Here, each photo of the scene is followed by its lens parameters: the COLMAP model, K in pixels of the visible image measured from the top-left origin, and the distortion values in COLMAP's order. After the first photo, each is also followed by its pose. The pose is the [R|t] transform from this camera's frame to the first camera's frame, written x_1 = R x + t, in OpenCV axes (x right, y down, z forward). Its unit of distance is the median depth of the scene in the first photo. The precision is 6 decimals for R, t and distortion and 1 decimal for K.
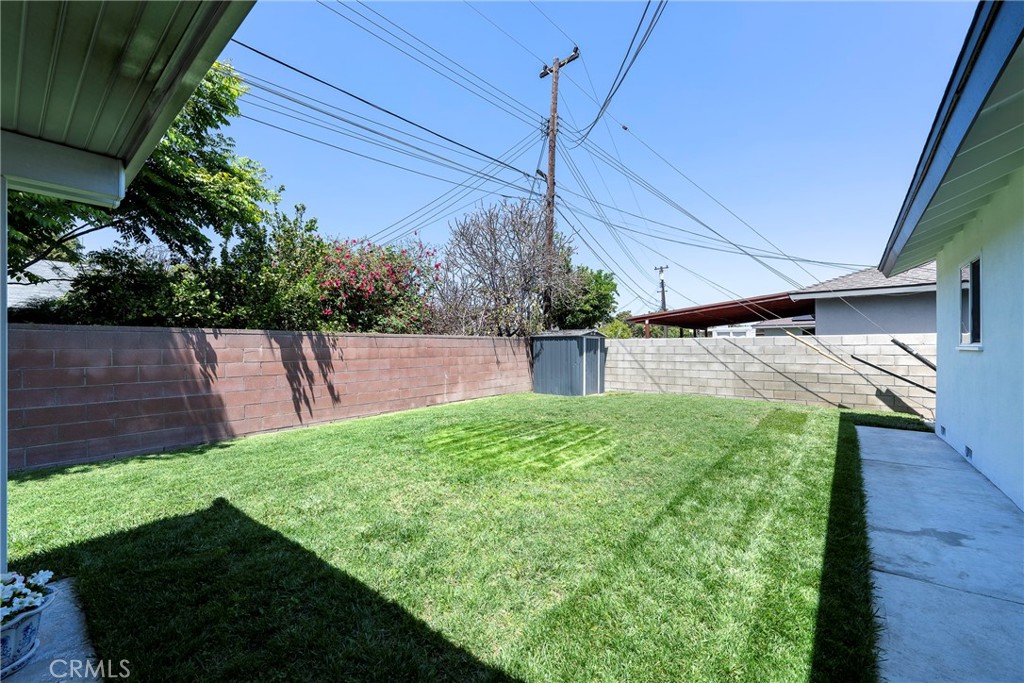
lens RADIAL K [[404.8, 0, 509.4], [0, 404.8, 354.6], [0, 0, 1]] dist [0.007281, -0.000007]
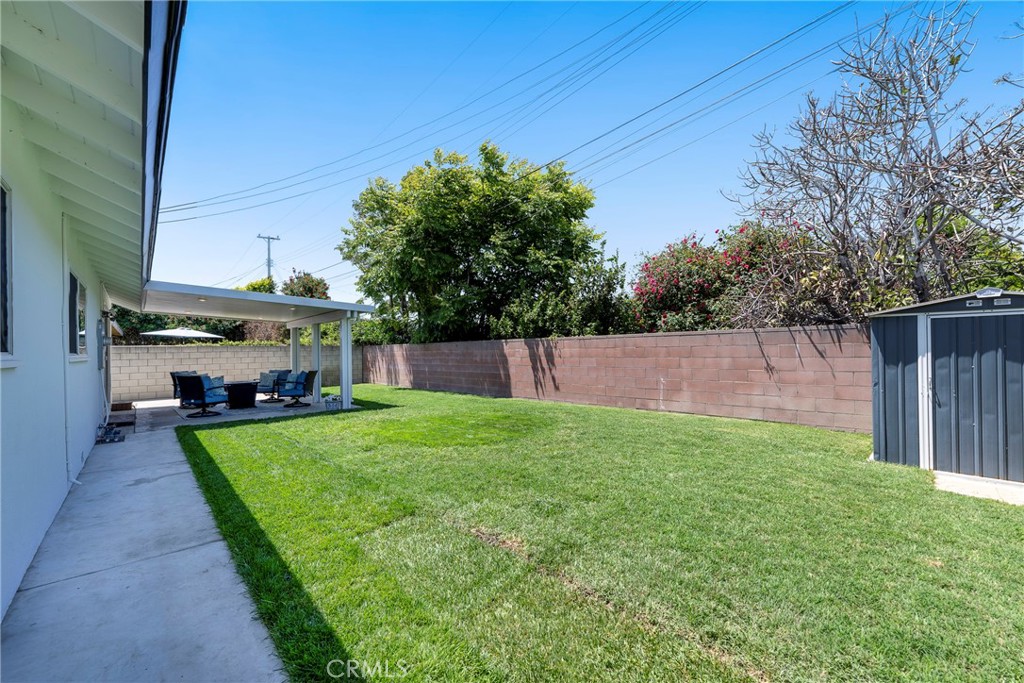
lens RADIAL K [[406.0, 0, 511.9], [0, 406.0, 348.5], [0, 0, 1]] dist [-0.001062, -0.000109]
pose [[-0.125044, -0.002302, -0.992149, 0.619153], [-0.003361, 0.999993, -0.001897, -0.009107], [0.992145, 0.003097, -0.125051, 0.658010]]
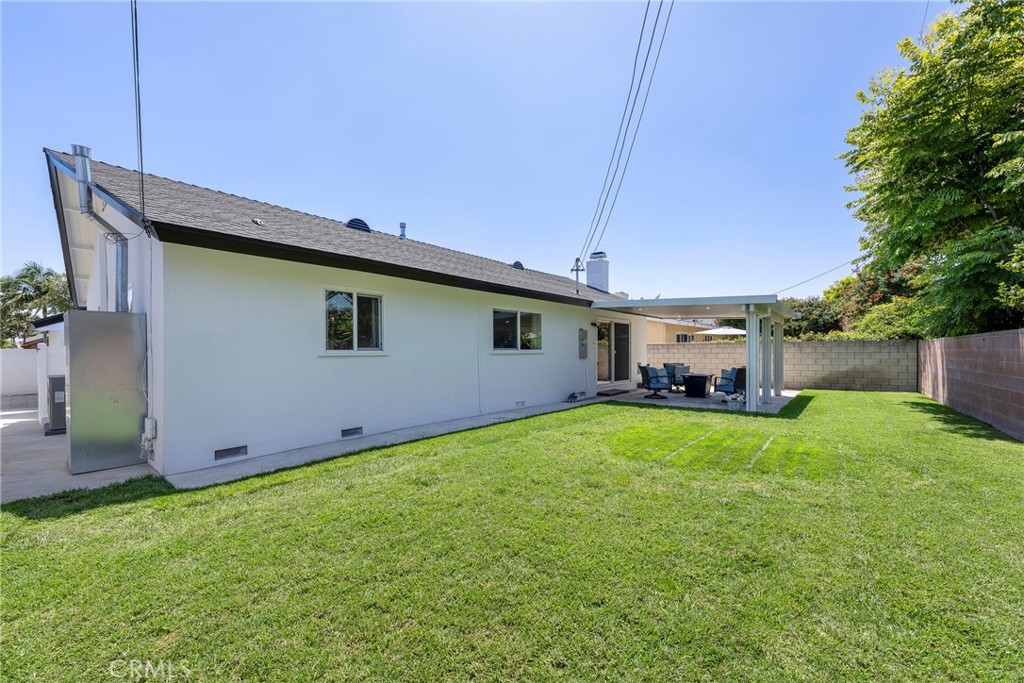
lens RADIAL K [[406.0, 0, 511.9], [0, 406.0, 348.5], [0, 0, 1]] dist [-0.001062, -0.000109]
pose [[-0.999989, 0.004584, -0.001393, 0.249373], [0.004567, 0.999920, 0.011767, -0.014812], [0.001447, 0.011761, -0.999930, 0.999690]]
